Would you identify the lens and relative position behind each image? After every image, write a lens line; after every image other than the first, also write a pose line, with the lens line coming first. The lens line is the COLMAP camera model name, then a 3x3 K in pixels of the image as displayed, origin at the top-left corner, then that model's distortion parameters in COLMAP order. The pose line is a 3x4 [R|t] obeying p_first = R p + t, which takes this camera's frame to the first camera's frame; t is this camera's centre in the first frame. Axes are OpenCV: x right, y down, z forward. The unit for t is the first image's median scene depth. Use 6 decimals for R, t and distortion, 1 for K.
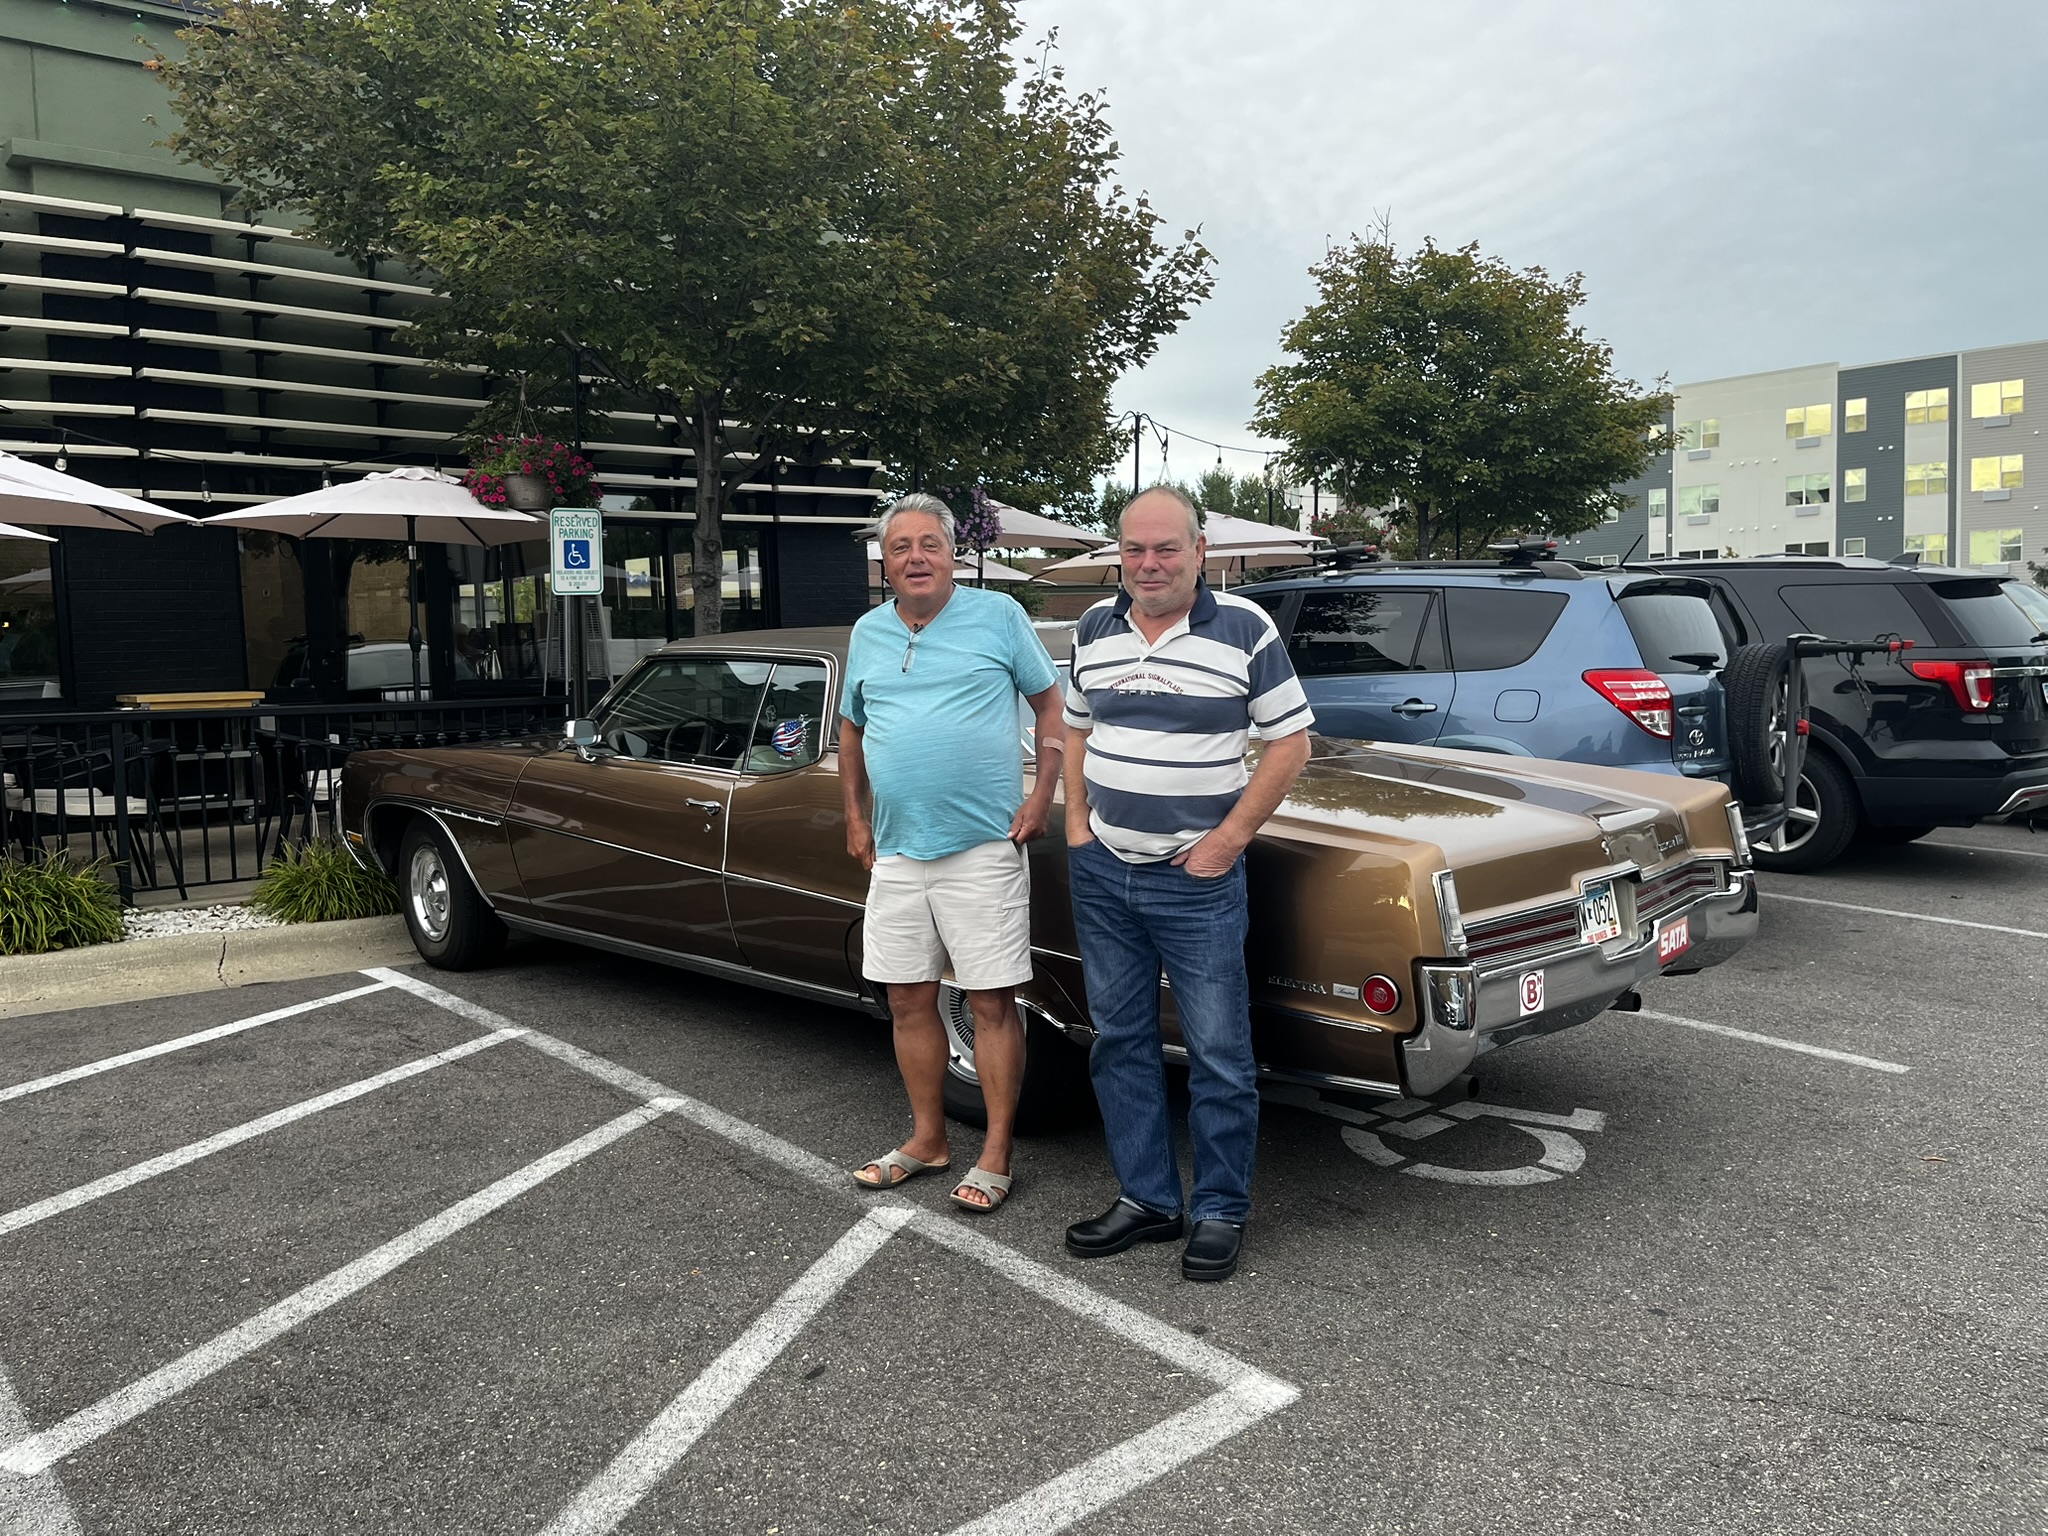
lens RADIAL K [[1558.4, 0, 1024.0], [0, 1558.4, 768.0], [0, 0, 1]] dist [-0.000944, 0.003427]
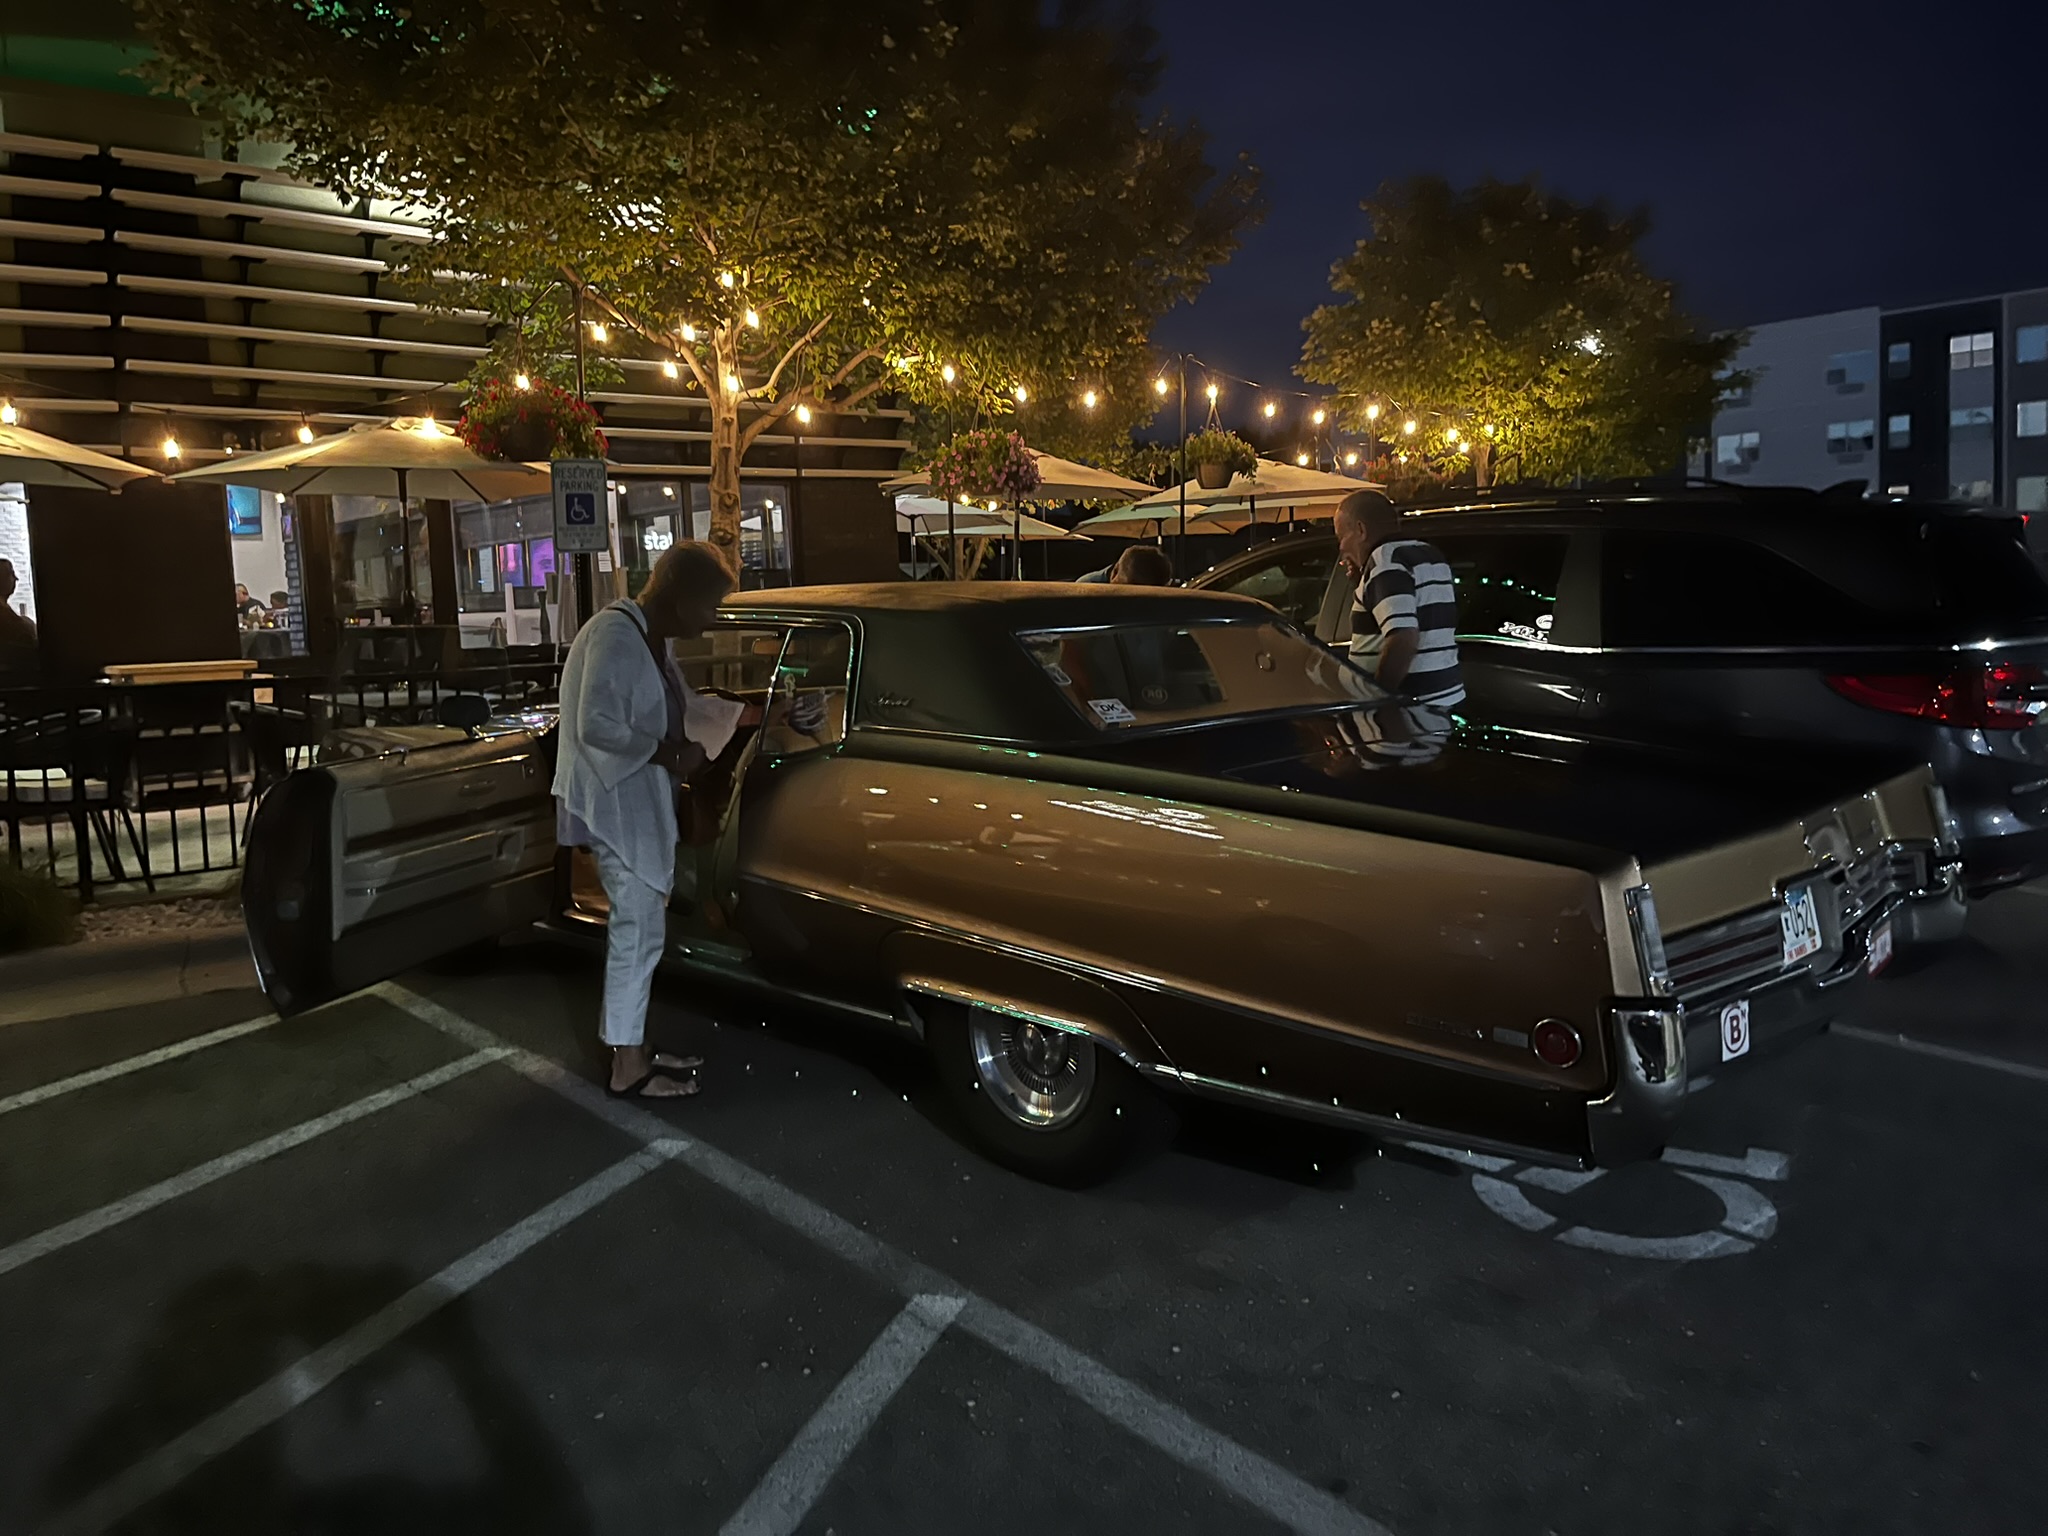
lens RADIAL K [[1580.5, 0, 1049.3], [0, 1580.5, 752.4], [0, 0, 1]] dist [-0.003722, -0.011994]
pose [[0.999938, -0.010028, -0.004777, -0.016545], [0.010101, 0.999829, 0.015482, -0.011739], [0.004621, -0.015530, 0.999869, 0.152900]]
